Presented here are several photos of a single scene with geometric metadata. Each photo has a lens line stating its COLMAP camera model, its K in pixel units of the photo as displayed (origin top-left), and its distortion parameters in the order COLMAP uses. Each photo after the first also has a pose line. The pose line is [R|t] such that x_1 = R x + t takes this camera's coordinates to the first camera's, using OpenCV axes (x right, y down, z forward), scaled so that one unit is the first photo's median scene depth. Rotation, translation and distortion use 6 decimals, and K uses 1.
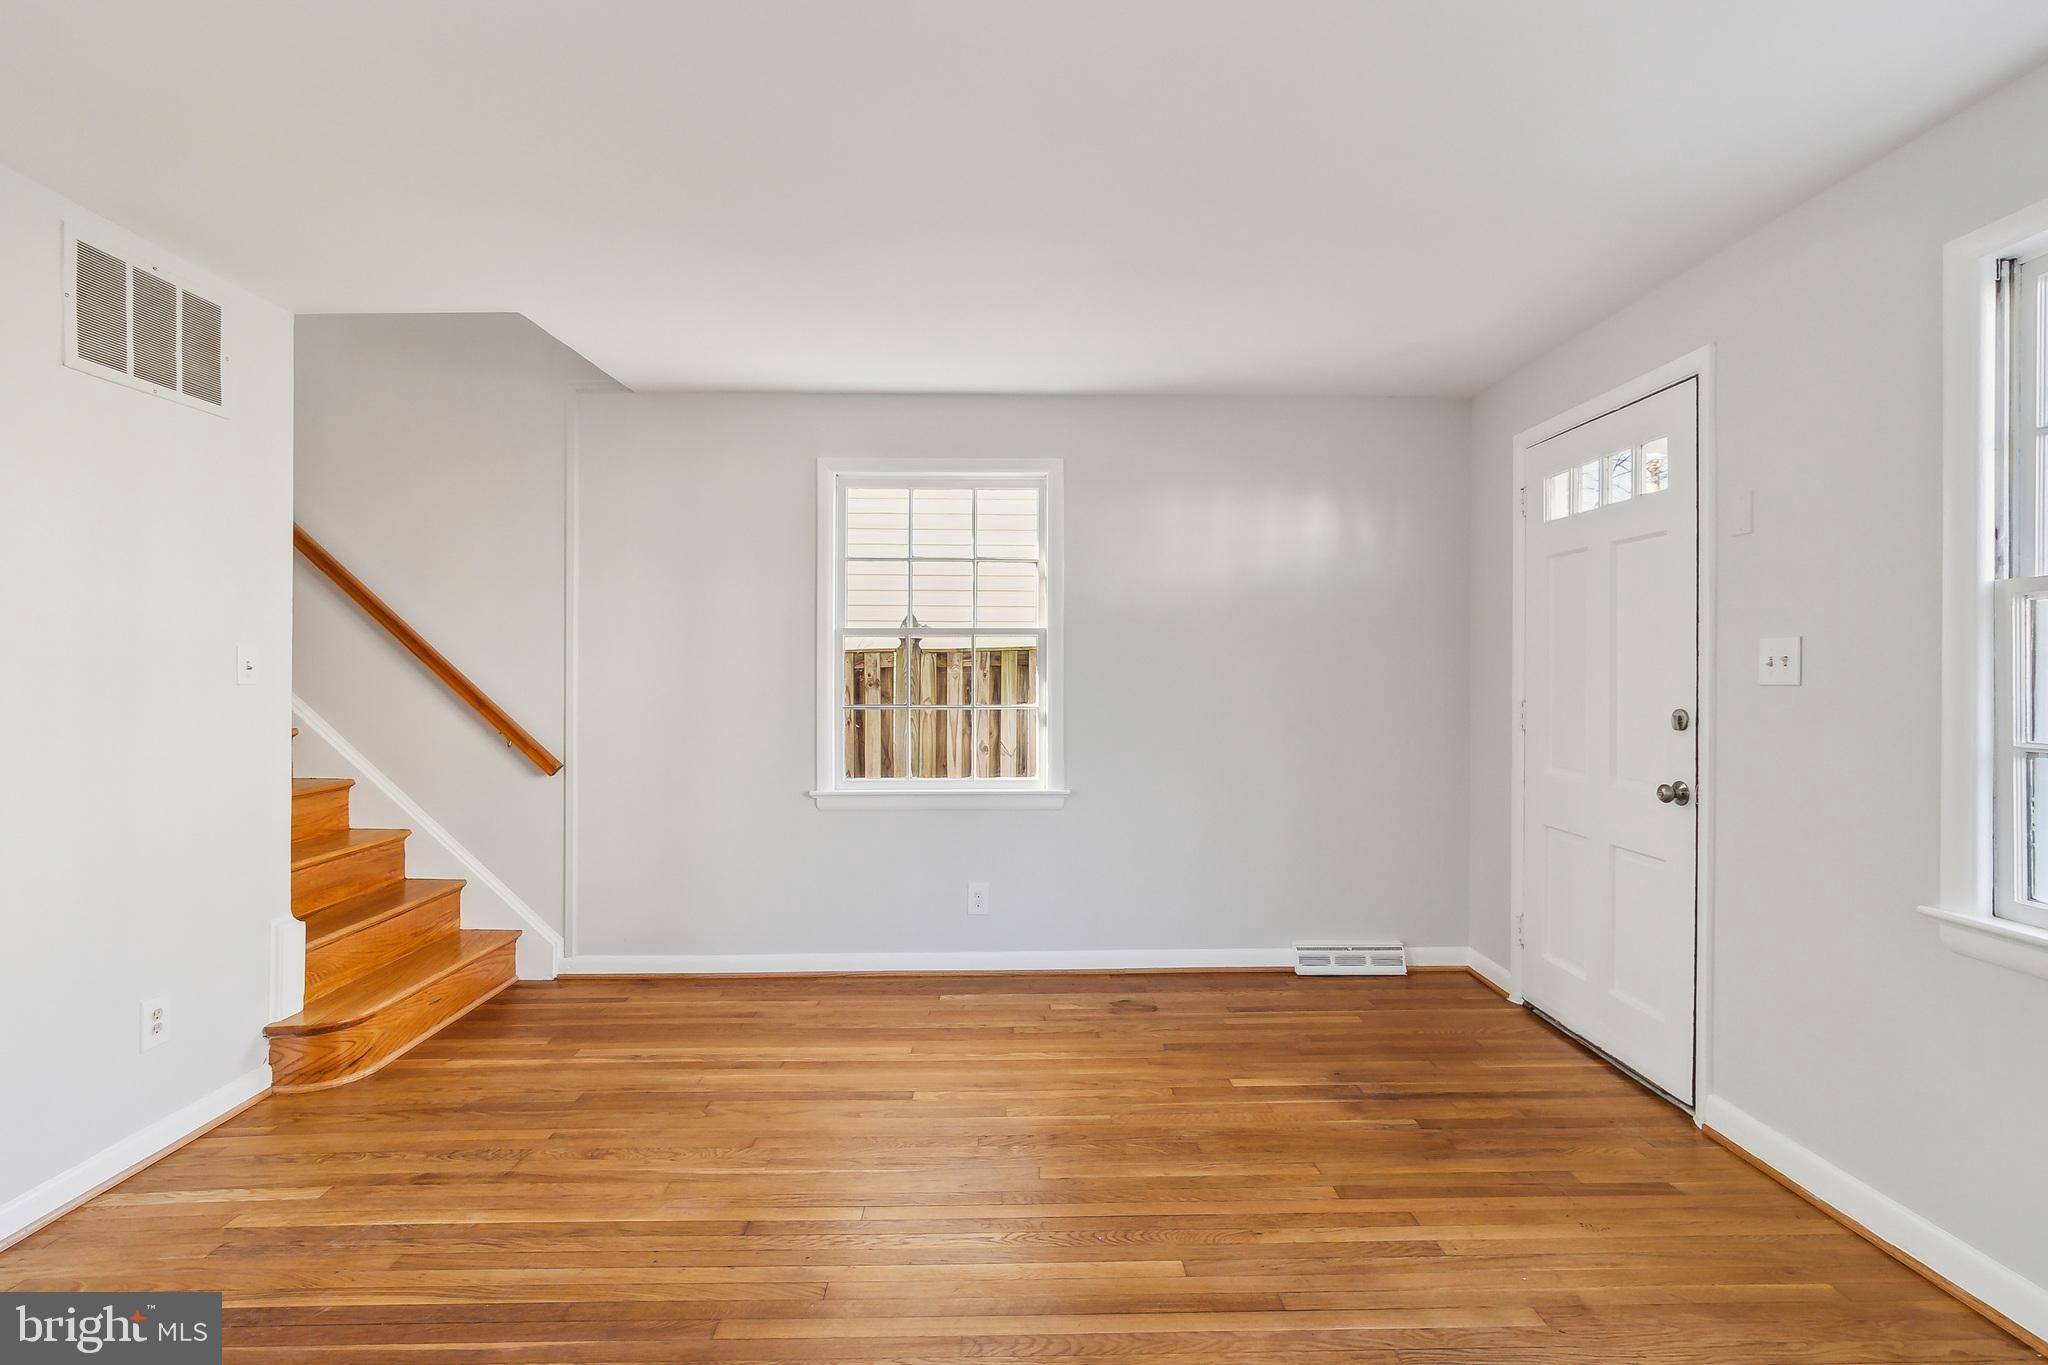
lens RADIAL K [[970.8, 0, 1014.1], [0, 970.8, 671.6], [0, 0, 1]] dist [-0.010803, 0.000273]
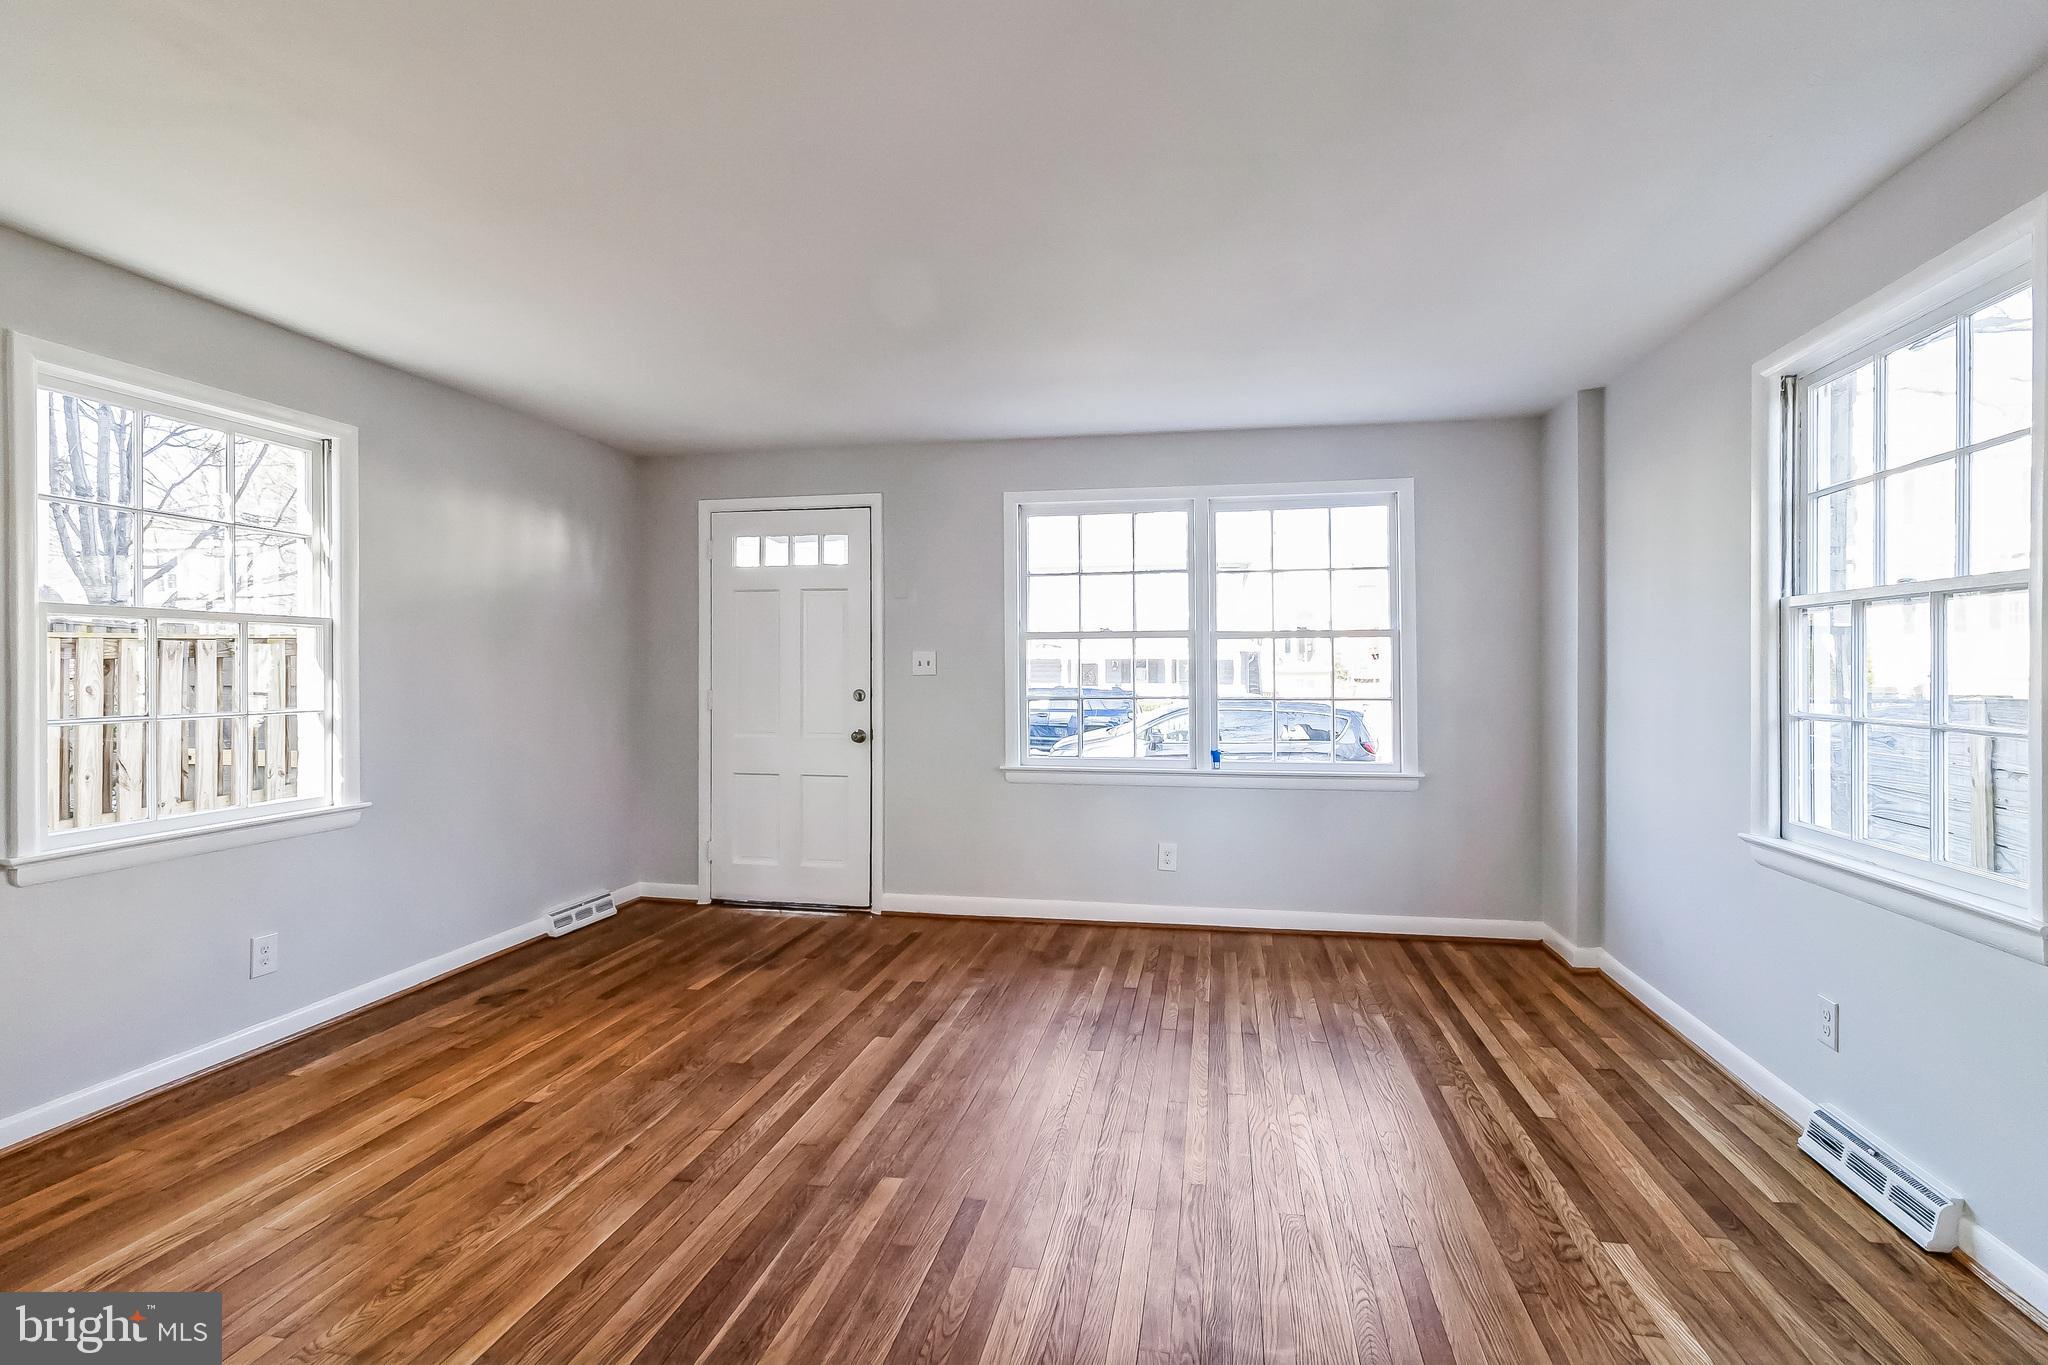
lens RADIAL K [[1050.5, 0, 1040.6], [0, 1050.5, 661.8], [0, 0, 1]] dist [0.010517, -0.002107]
pose [[0.163173, 0.006596, 0.986575, -0.875096], [0.000890, 0.999976, -0.006833, 0.000964], [-0.986597, 0.001993, 0.163163, 0.255770]]
